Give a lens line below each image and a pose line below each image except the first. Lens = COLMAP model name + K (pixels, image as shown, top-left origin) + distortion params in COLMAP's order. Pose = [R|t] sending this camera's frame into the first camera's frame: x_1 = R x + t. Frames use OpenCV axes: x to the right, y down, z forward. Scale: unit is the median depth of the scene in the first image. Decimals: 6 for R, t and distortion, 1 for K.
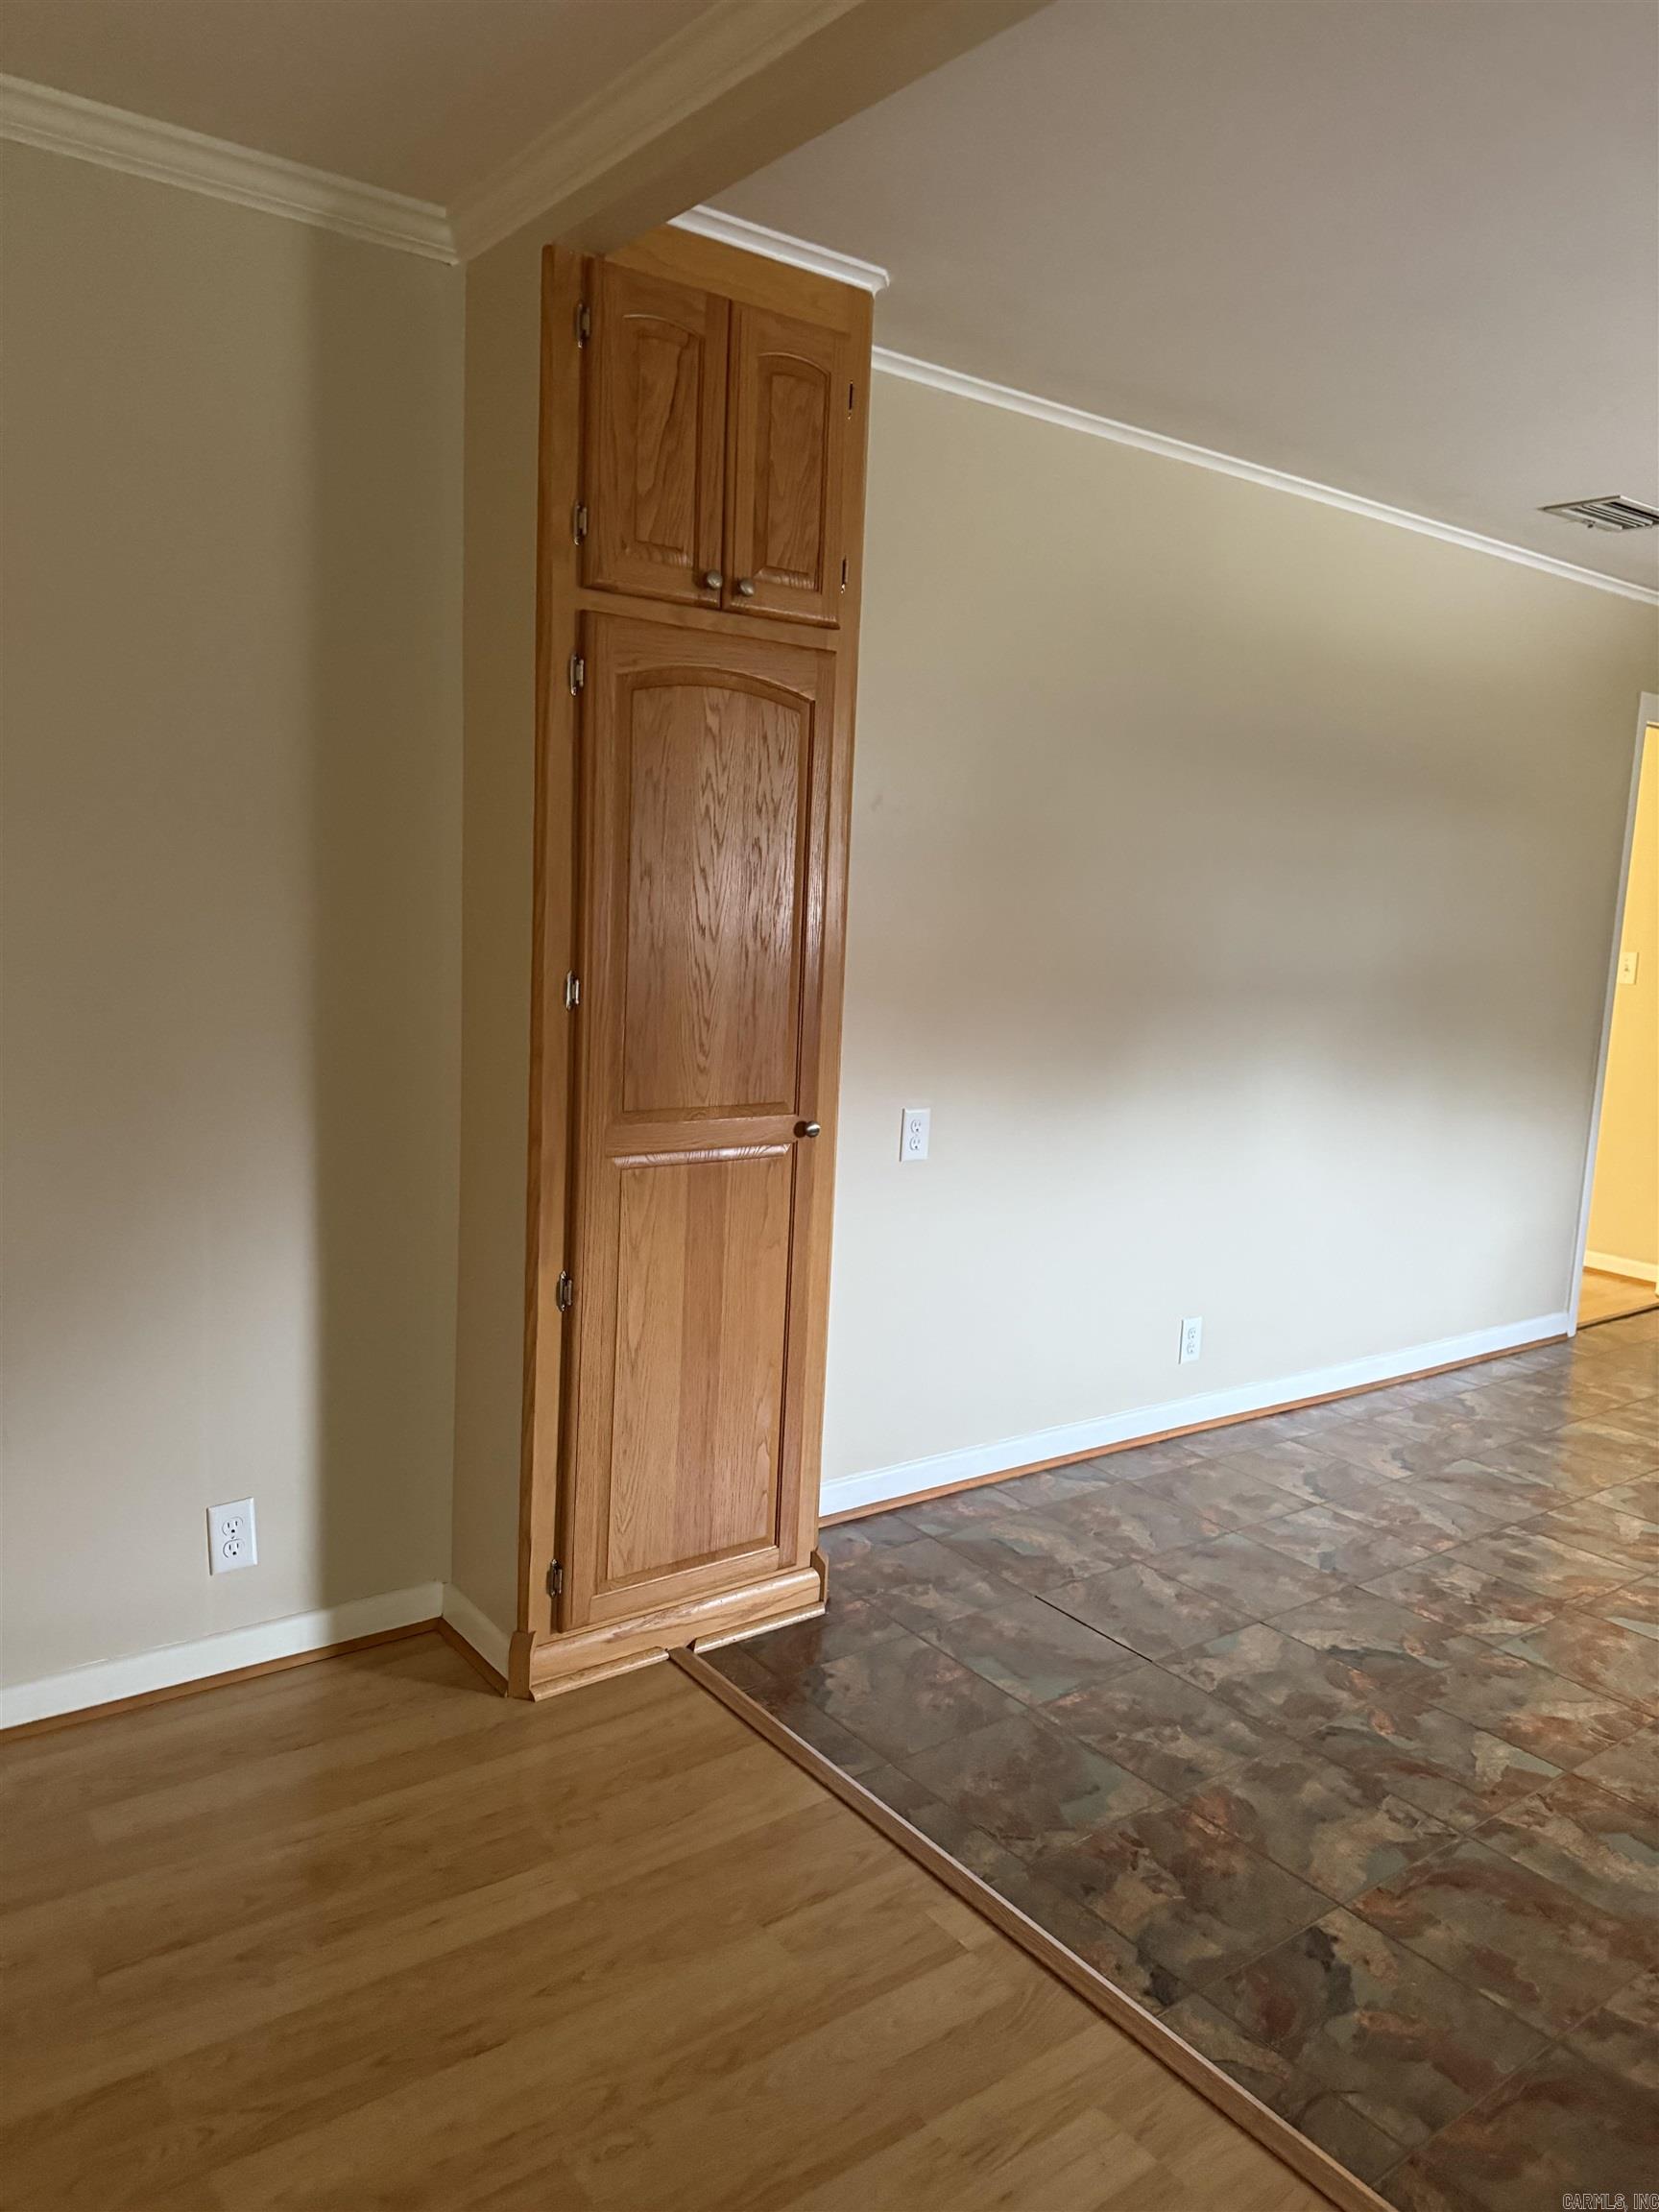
lens RADIAL K [[1552.4, 0, 829.5], [0, 1552.4, 1106.0], [0, 0, 1]] dist [0.052423, -0.075583]
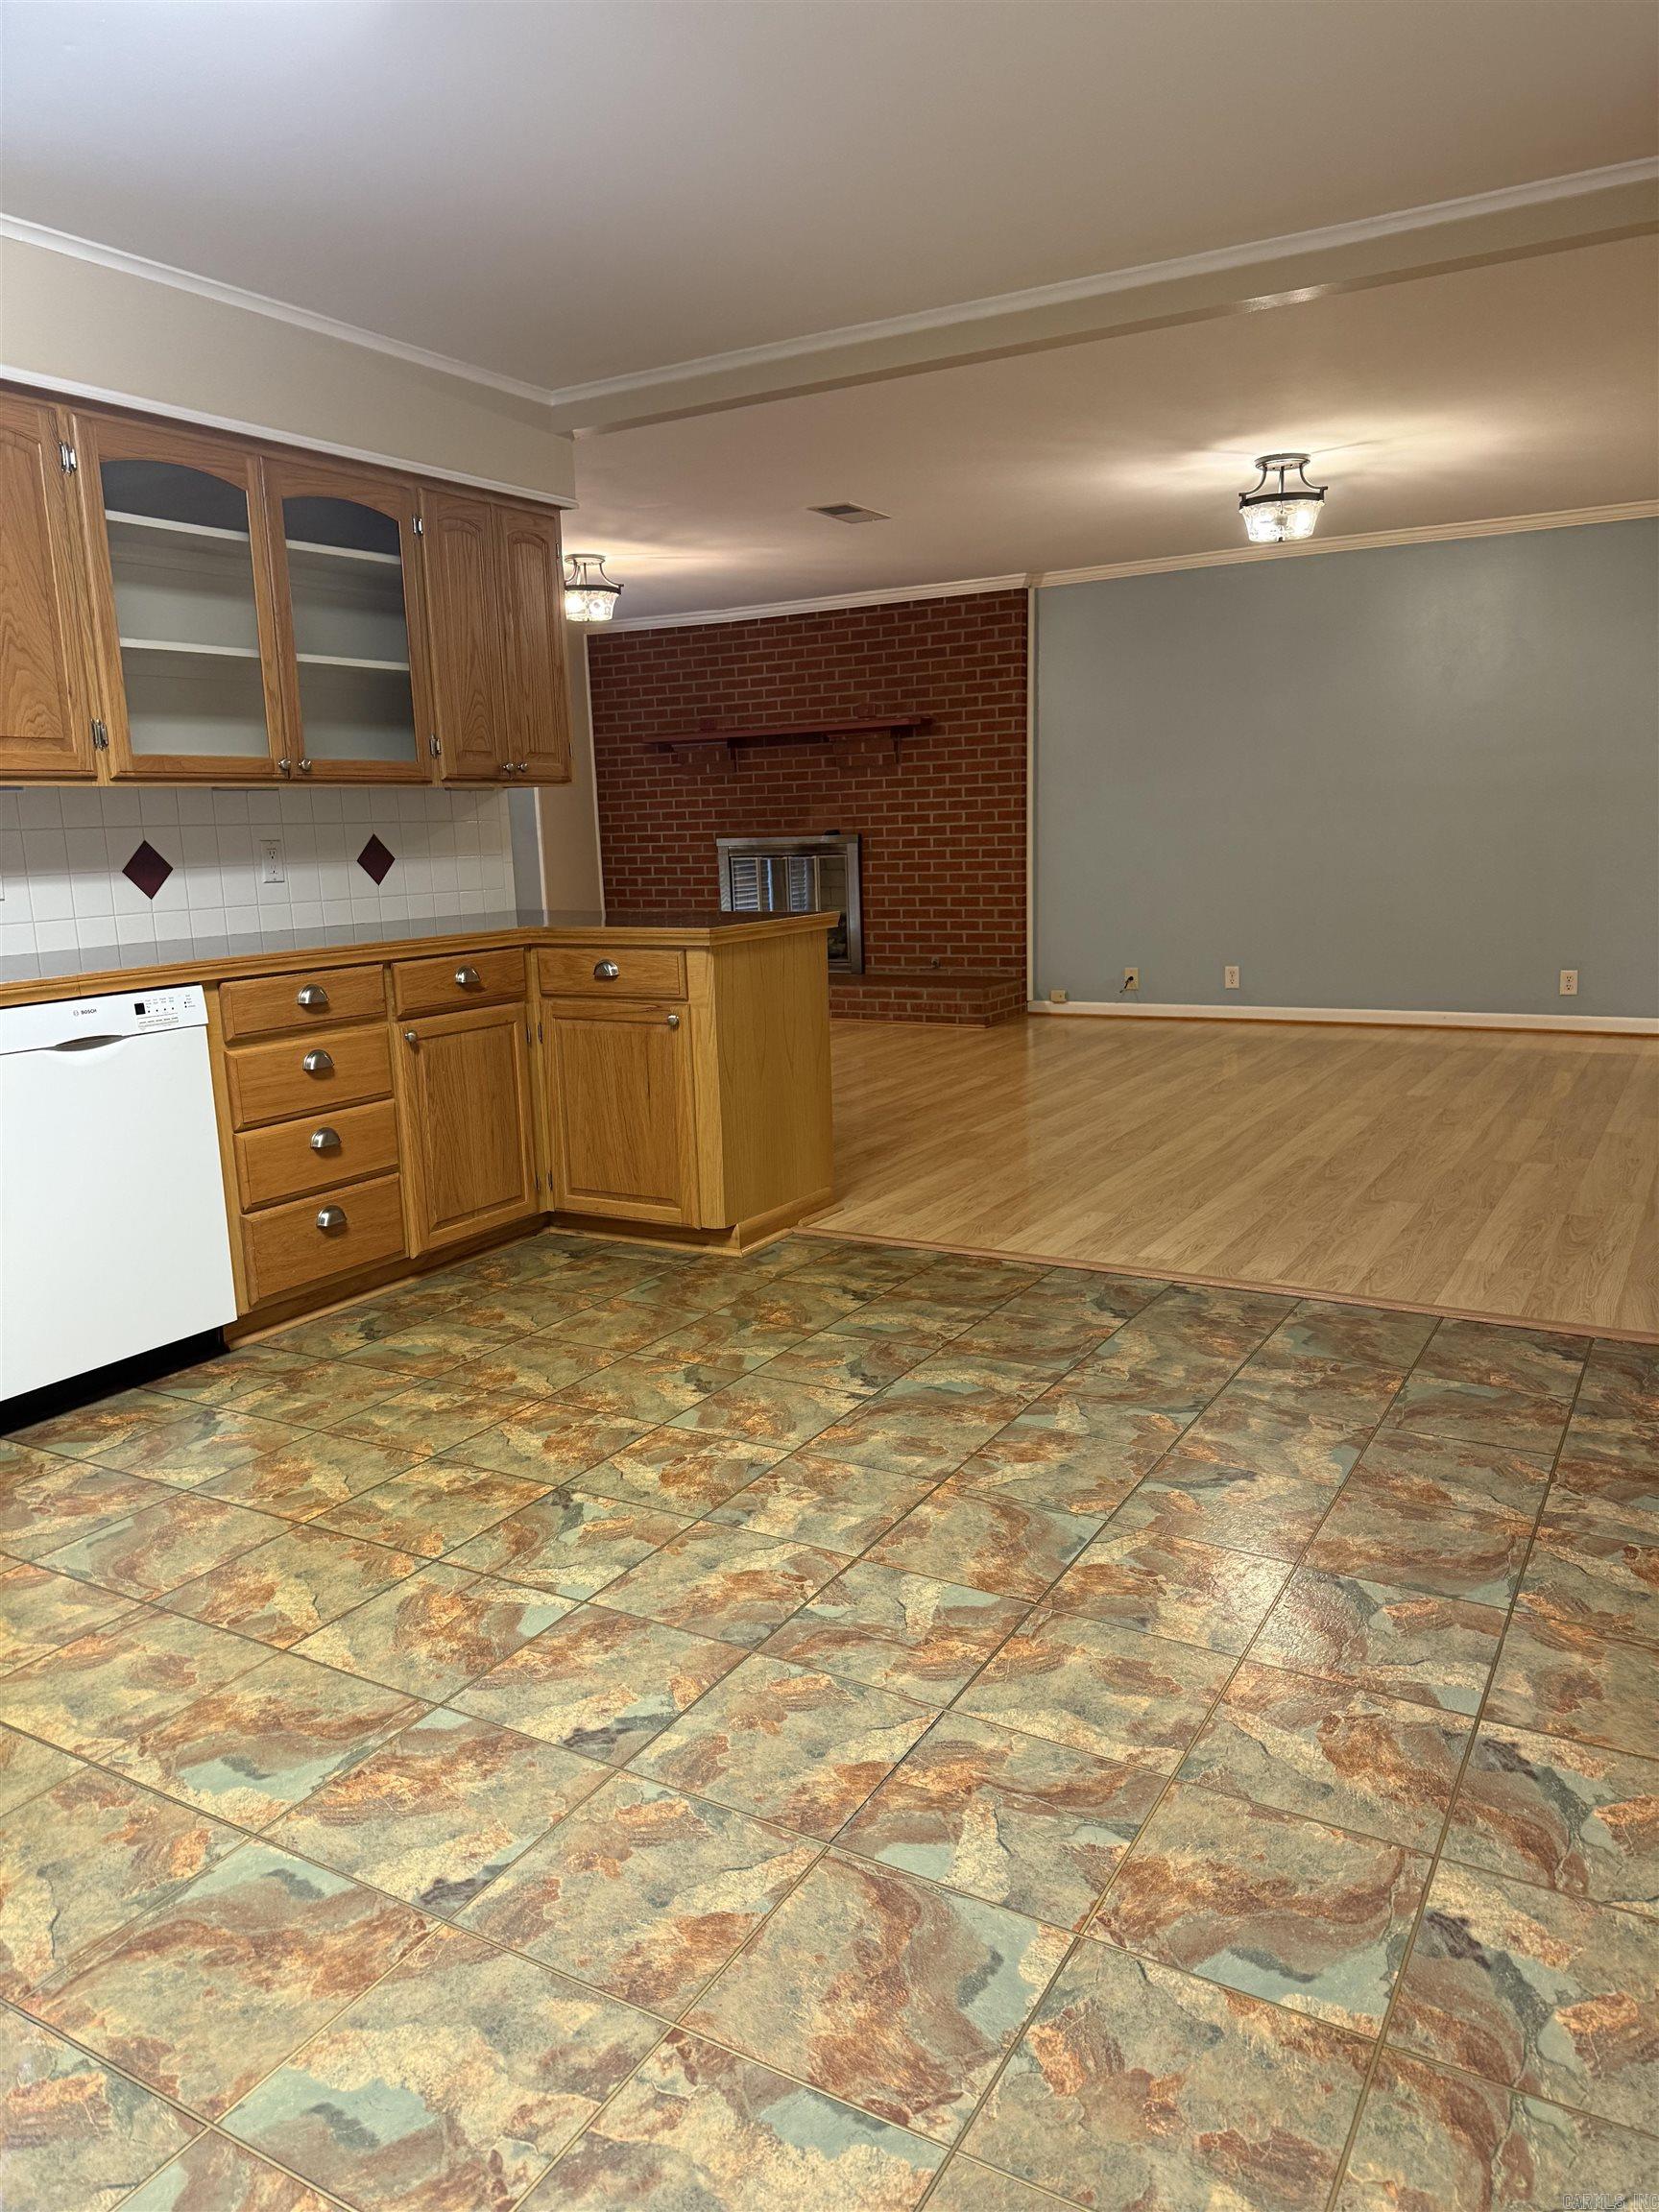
lens RADIAL K [[1536.3, 0, 821.1], [0, 1536.3, 1117.8], [0, 0, 1]] dist [0.140449, -0.238718]
pose [[-0.924170, 0.049206, -0.378800, 1.002644], [-0.074317, 0.949557, 0.304660, -0.136563], [0.374683, 0.309709, -0.873895, 1.835487]]
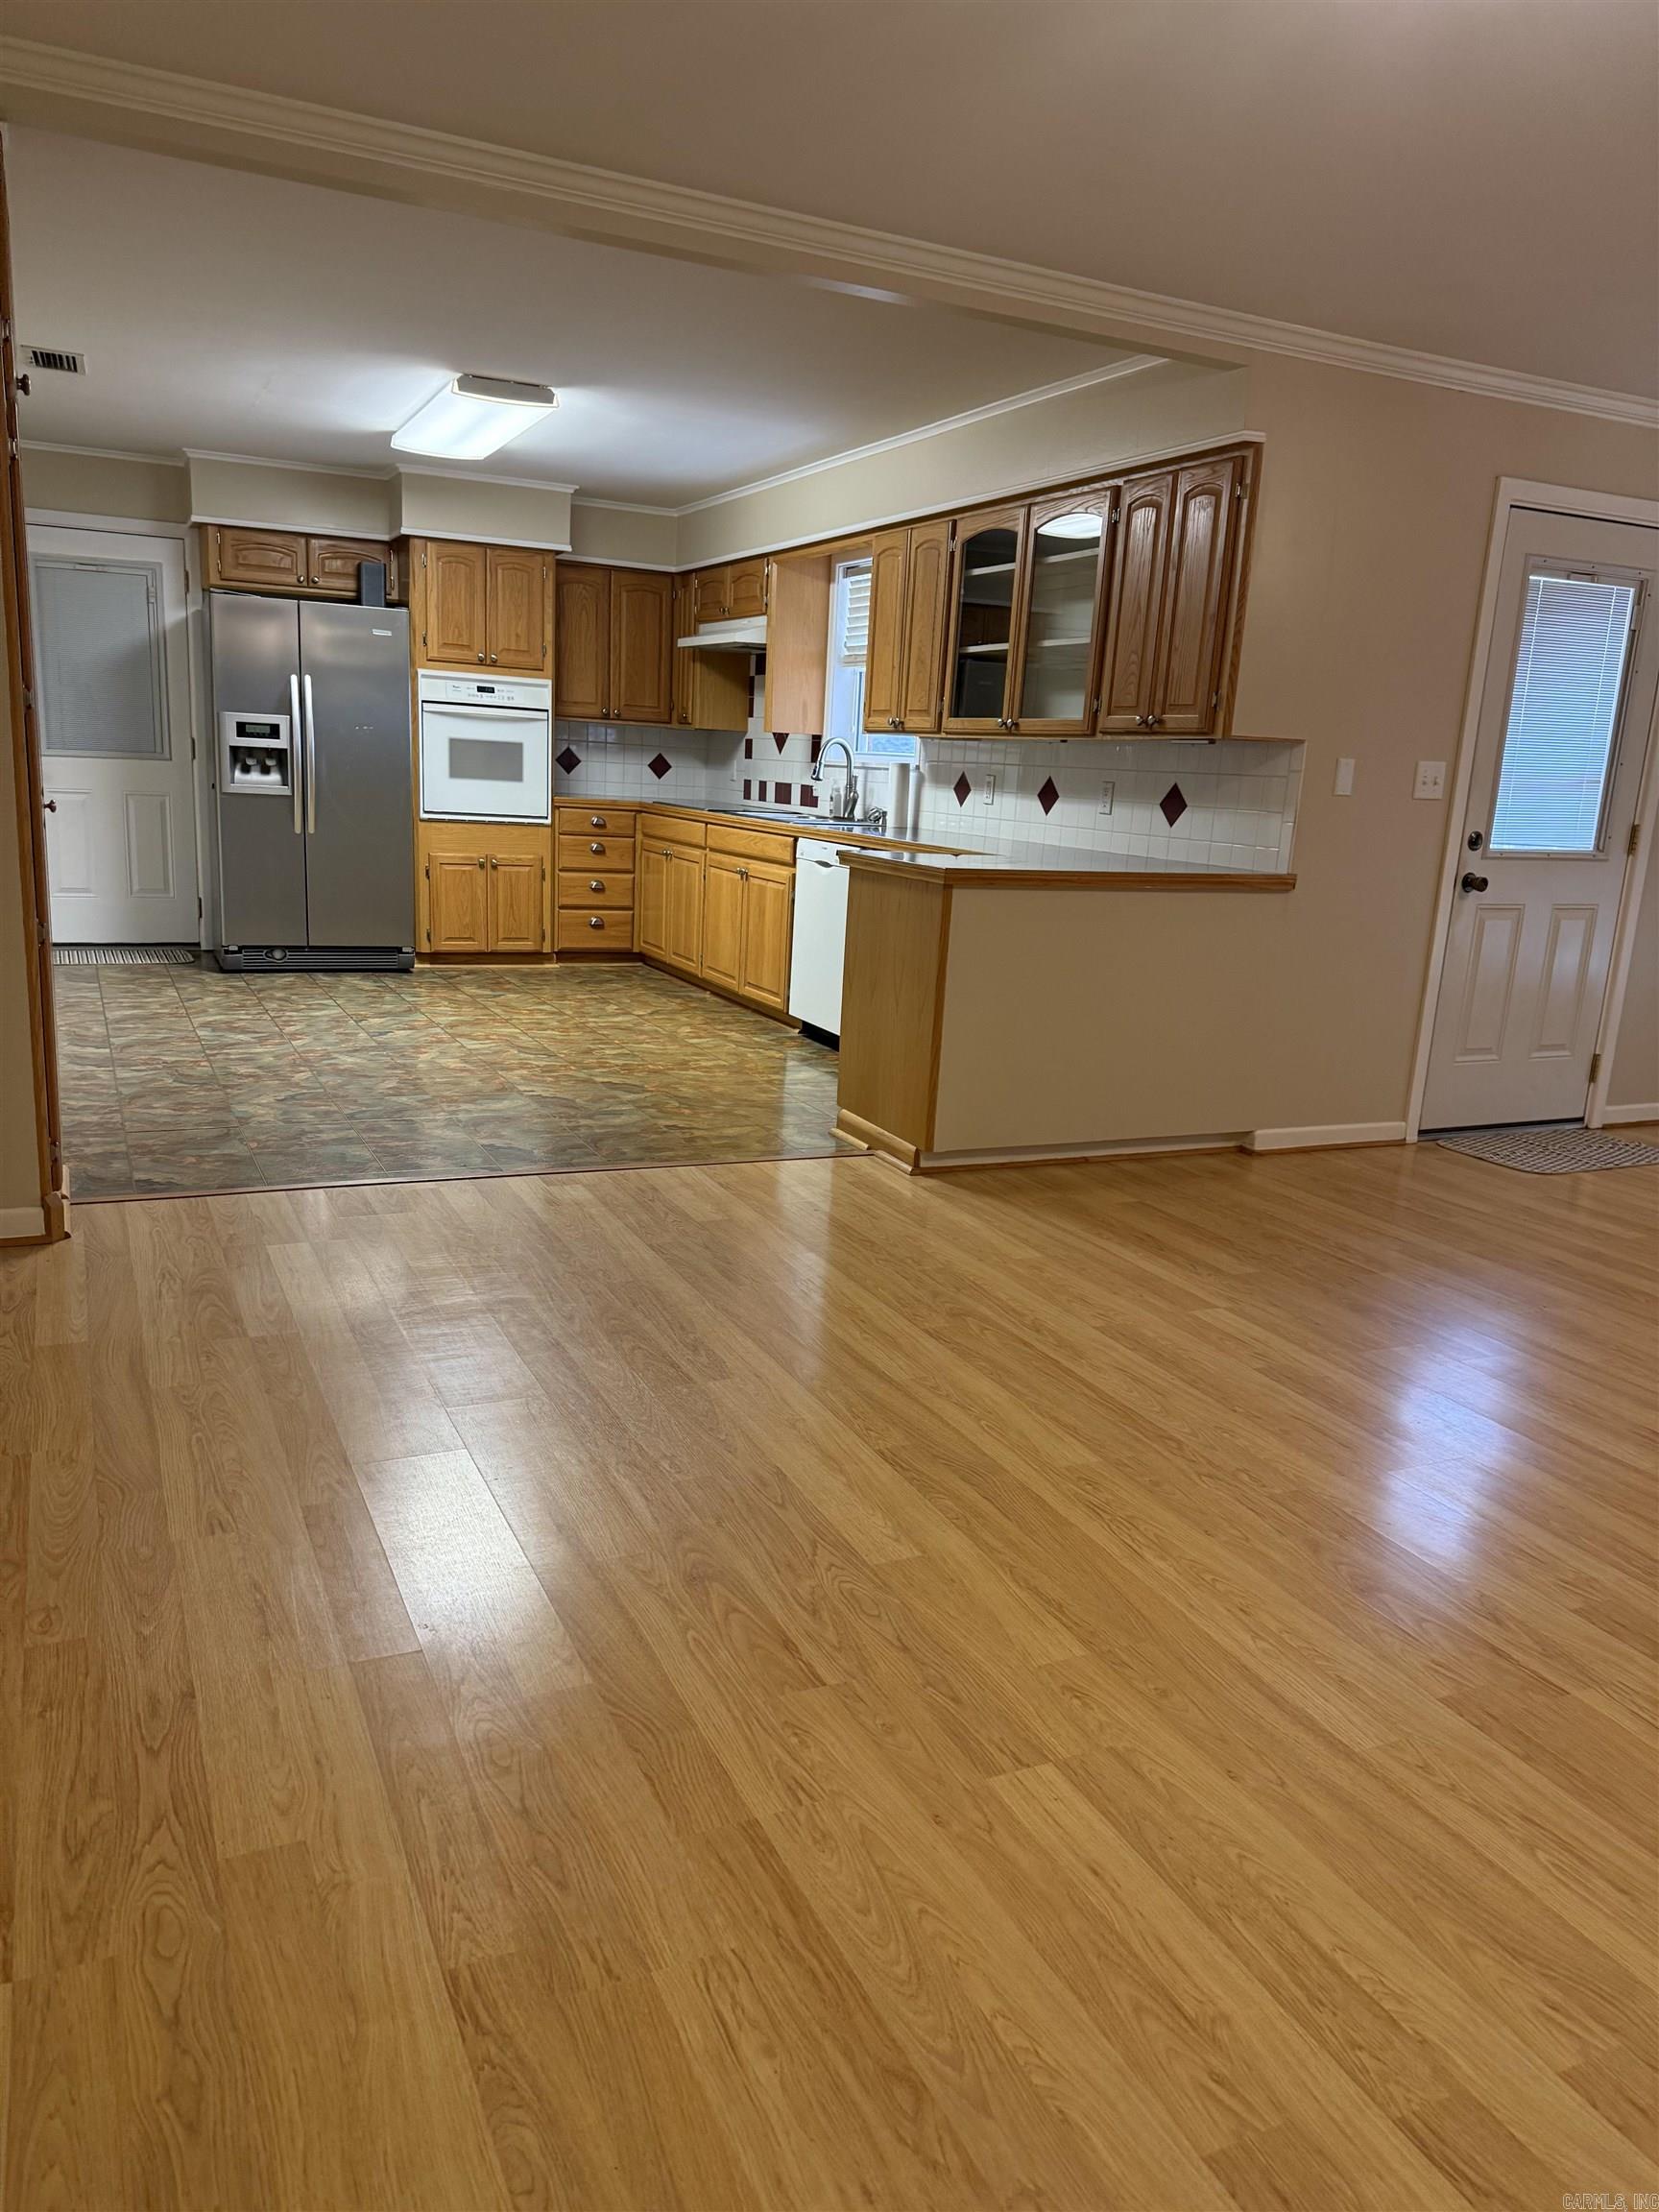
lens RADIAL K [[1536.3, 0, 821.1], [0, 1536.3, 1117.8], [0, 0, 1]] dist [0.140449, -0.238718]
pose [[0.206227, -0.258310, 0.943794, -1.285064], [0.097493, 0.965152, 0.242852, 0.013863], [-0.973635, 0.041930, 0.224224, 0.054063]]
